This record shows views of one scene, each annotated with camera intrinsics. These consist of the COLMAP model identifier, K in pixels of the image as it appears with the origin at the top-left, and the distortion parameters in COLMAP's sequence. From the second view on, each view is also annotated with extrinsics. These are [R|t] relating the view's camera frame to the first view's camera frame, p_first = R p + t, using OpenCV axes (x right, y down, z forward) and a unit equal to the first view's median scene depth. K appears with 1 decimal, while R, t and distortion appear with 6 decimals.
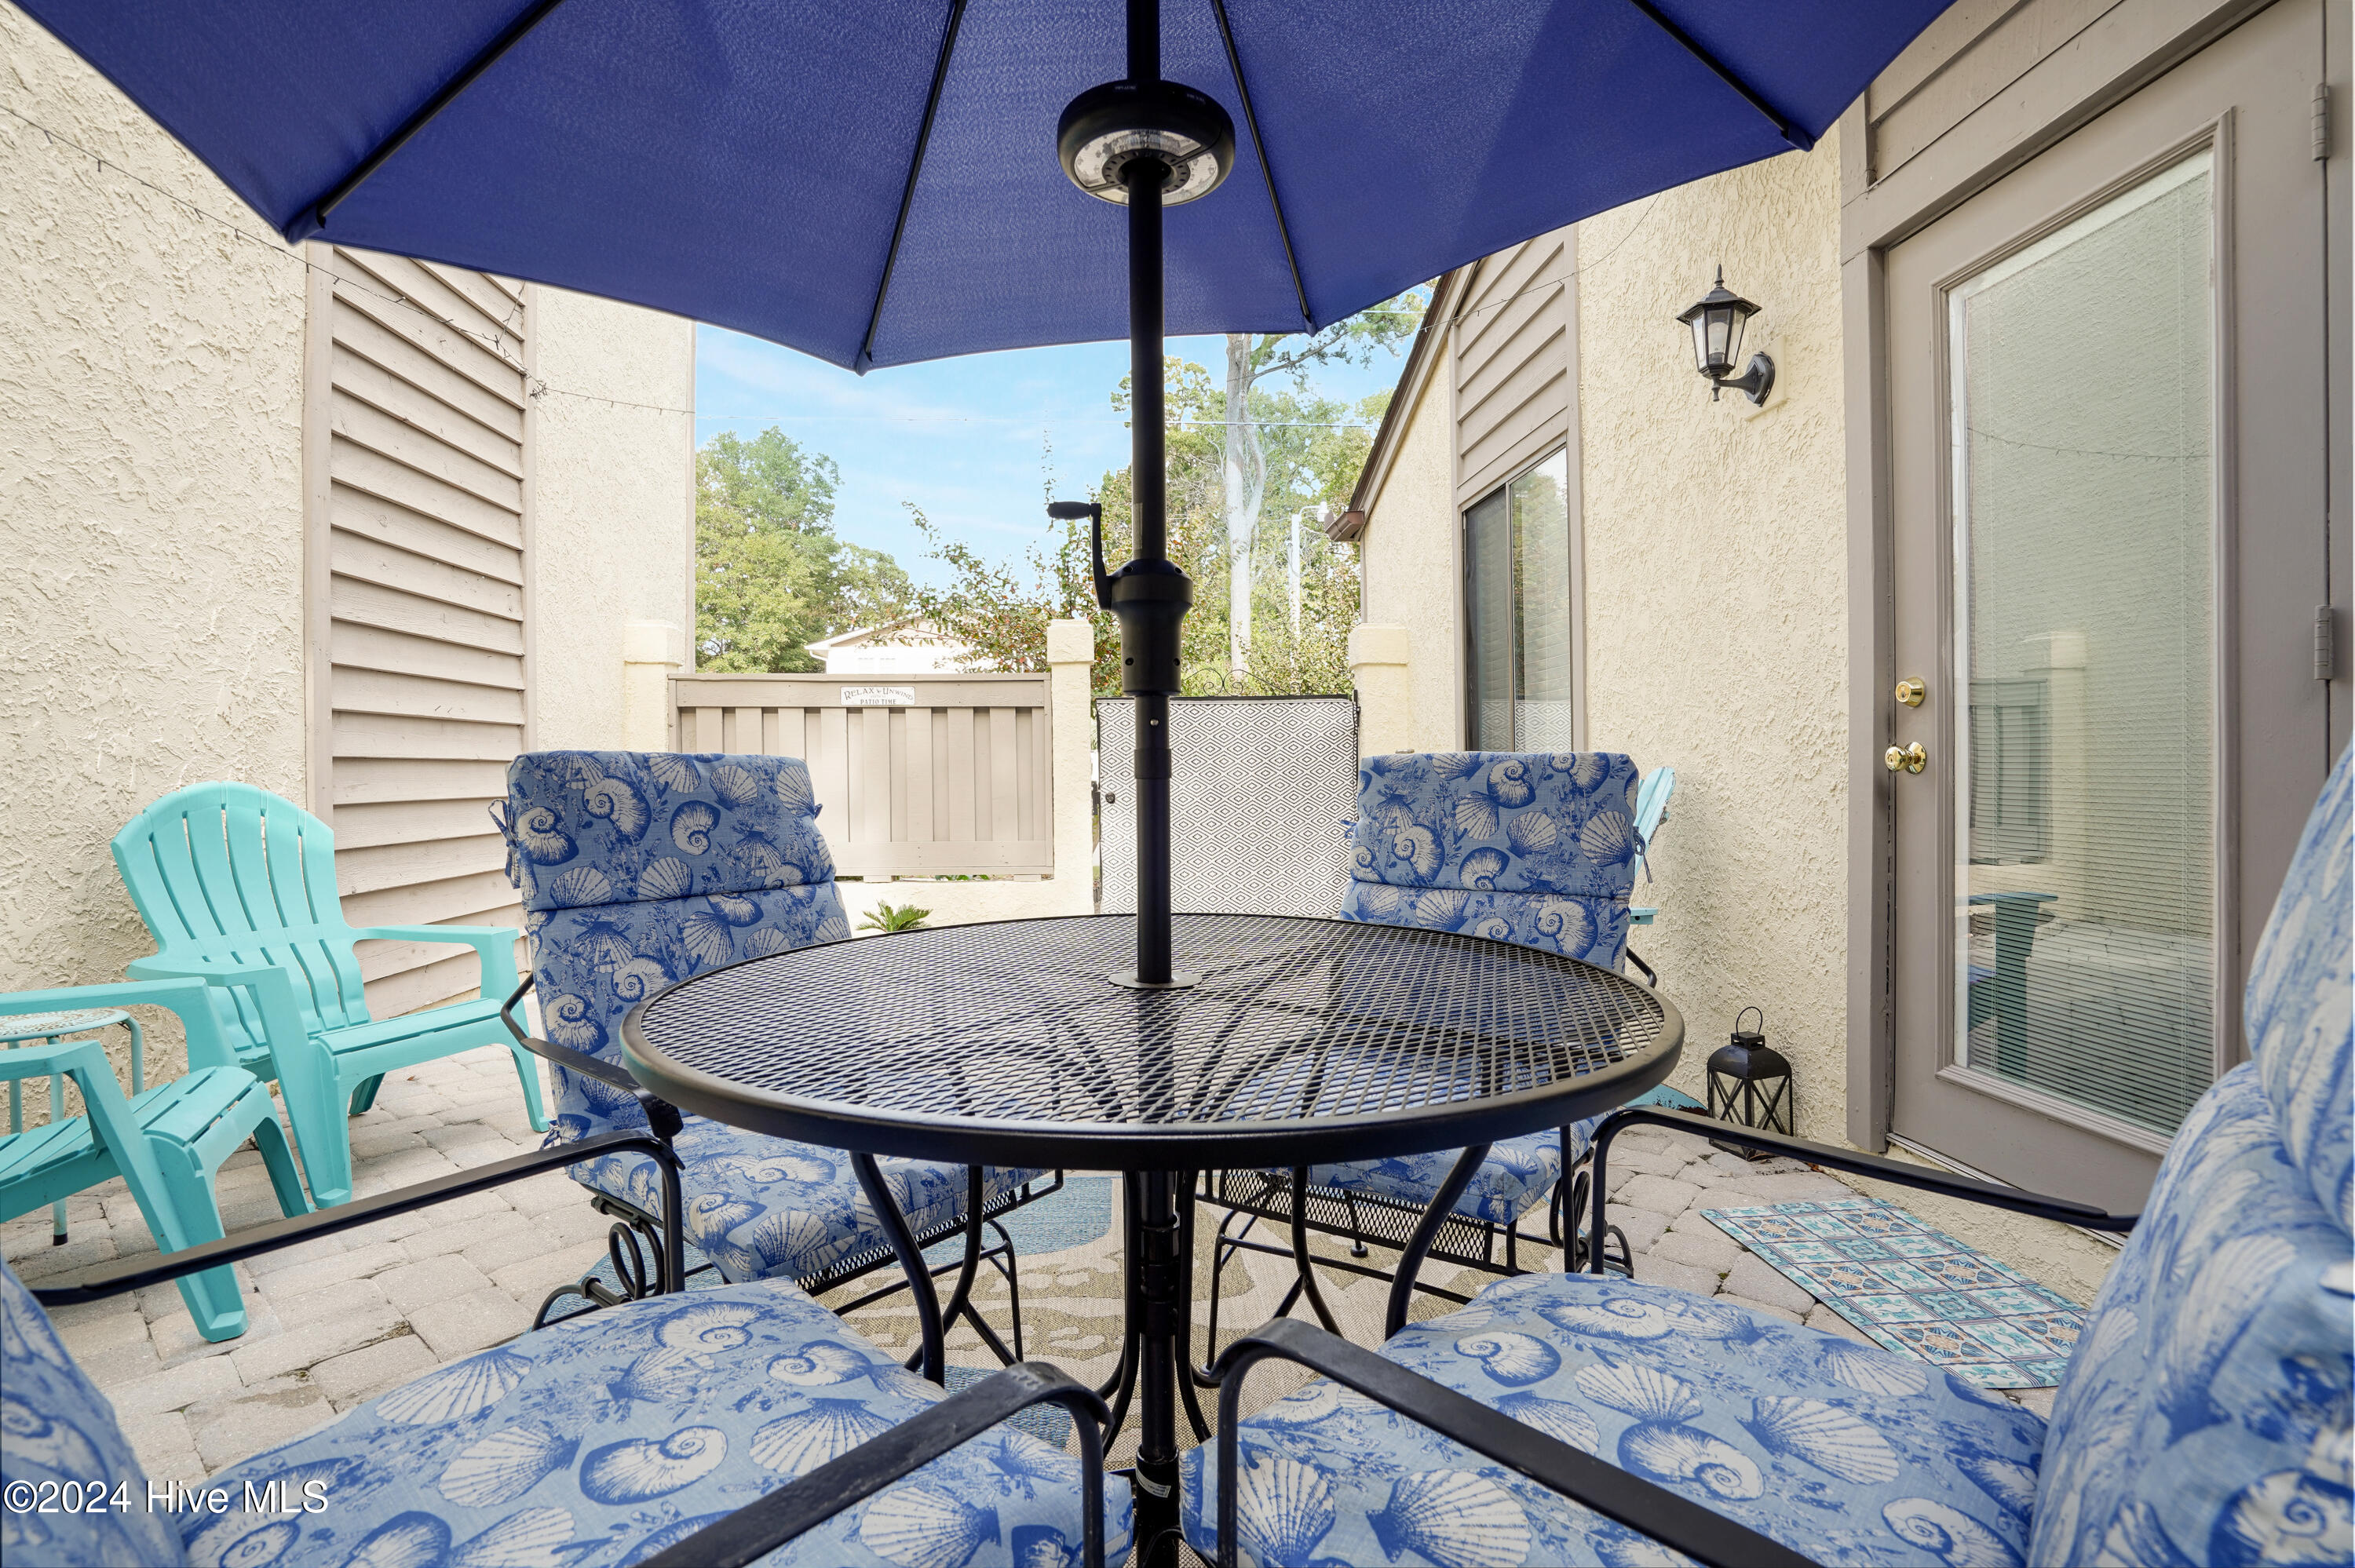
lens RADIAL K [[1097.7, 0, 1166.4], [0, 1097.7, 780.2], [0, 0, 1]] dist [-0.049708, 0.018404]
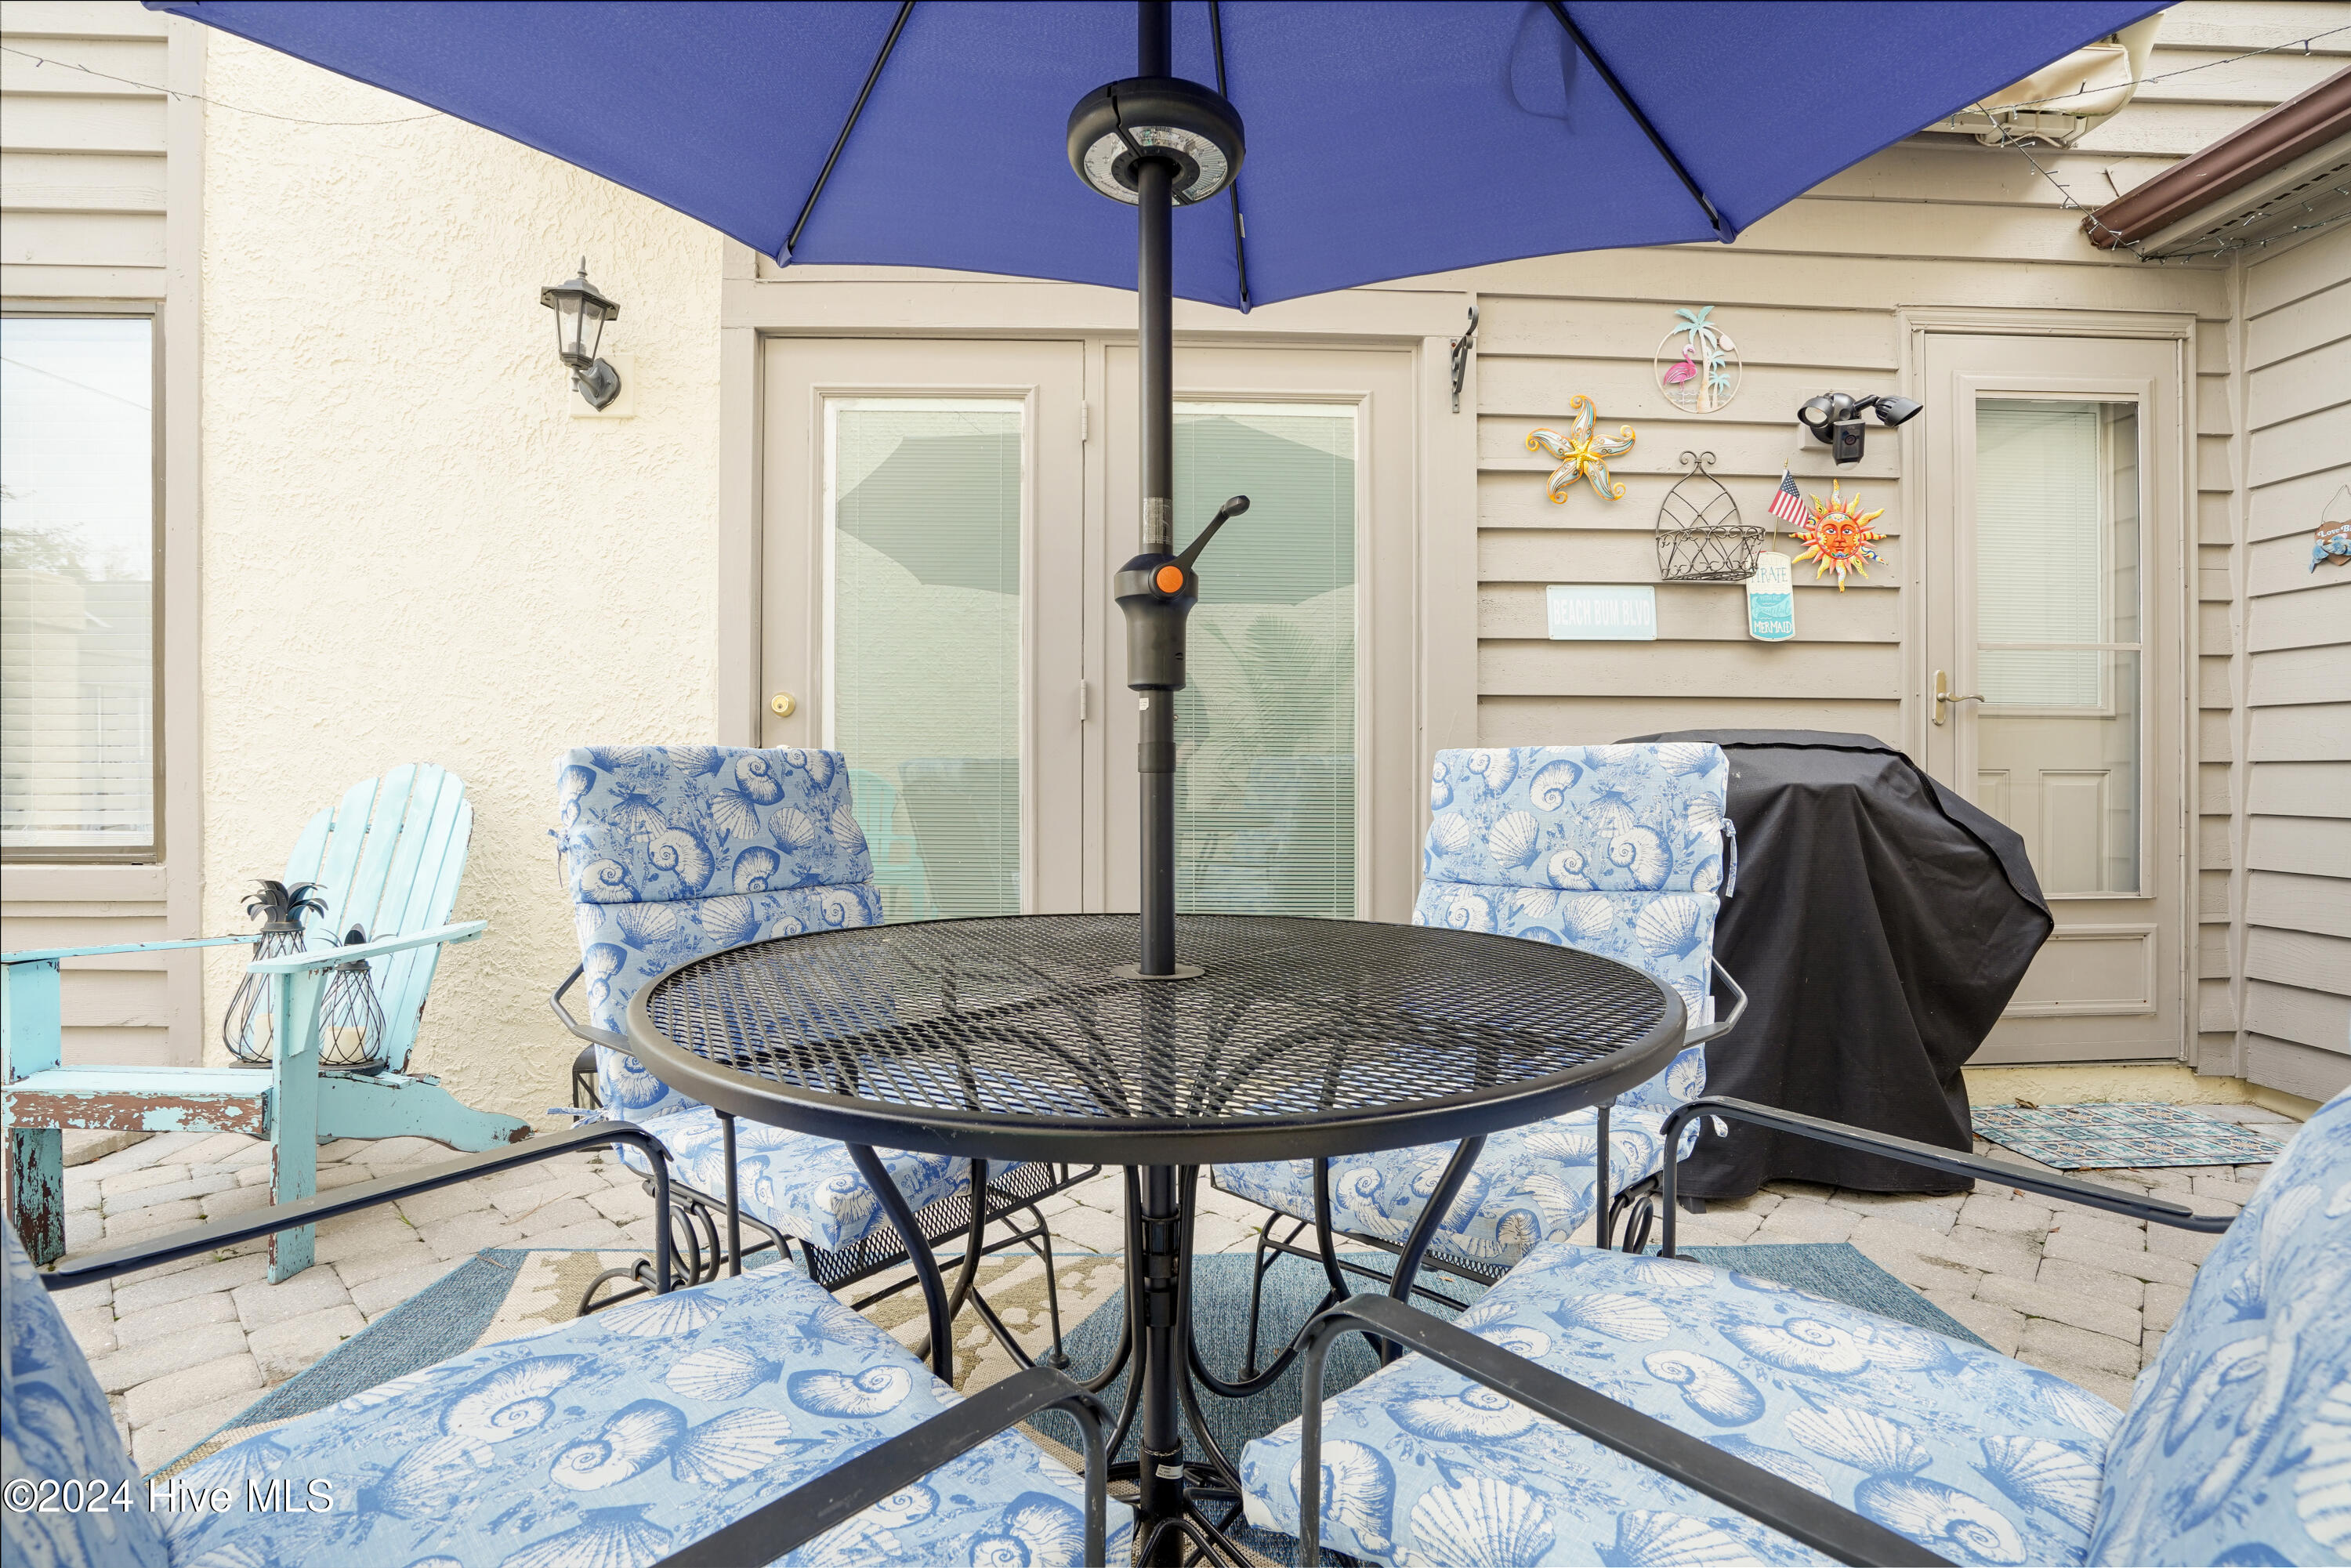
lens RADIAL K [[1095.9, 0, 1169.5], [0, 1095.9, 772.1], [0, 0, 1]] dist [-0.049708, 0.018404]
pose [[0.056069, -0.001148, 0.998426, -0.597913], [0.007904, 0.999969, 0.000706, -0.001277], [-0.998396, 0.007852, 0.056077, 0.556574]]
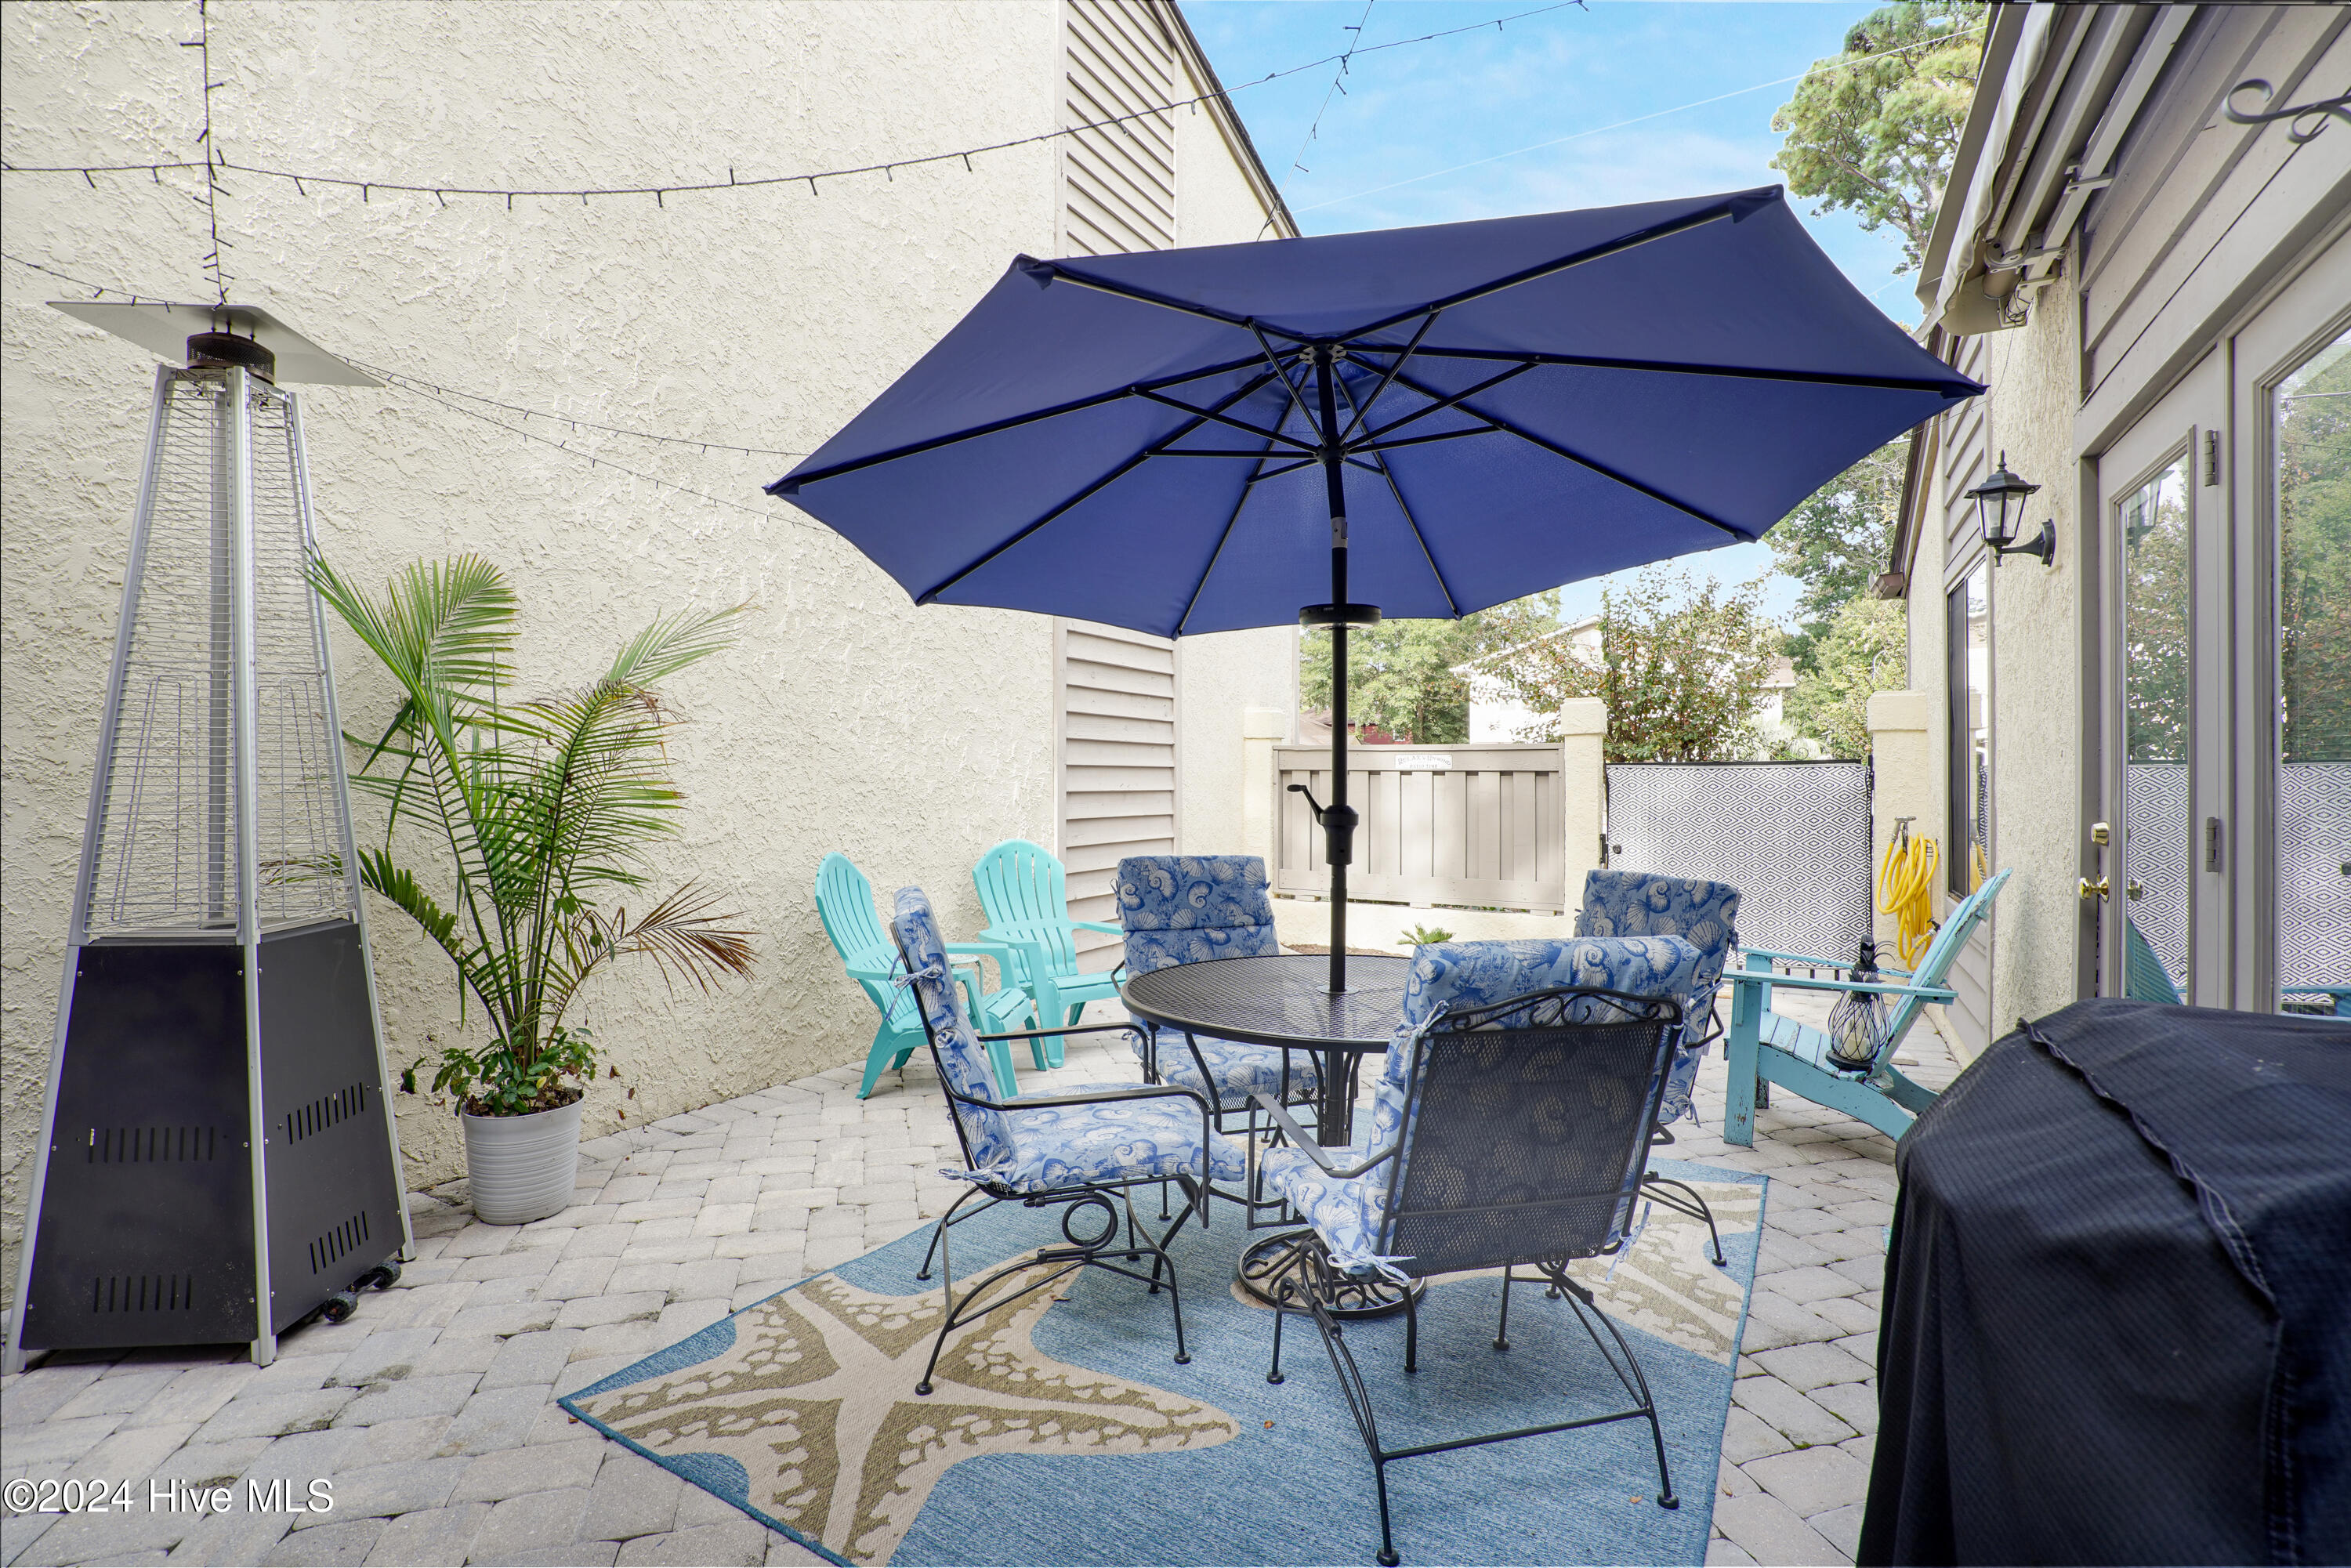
lens RADIAL K [[1095.9, 0, 1159.9], [0, 1095.9, 782.0], [0, 0, 1]] dist [-0.049708, 0.018404]
pose [[0.828320, 0.010596, -0.560154, 0.561069], [-0.013408, 0.999910, -0.000912, -0.141438], [0.560094, 0.008266, 0.828388, -0.634139]]
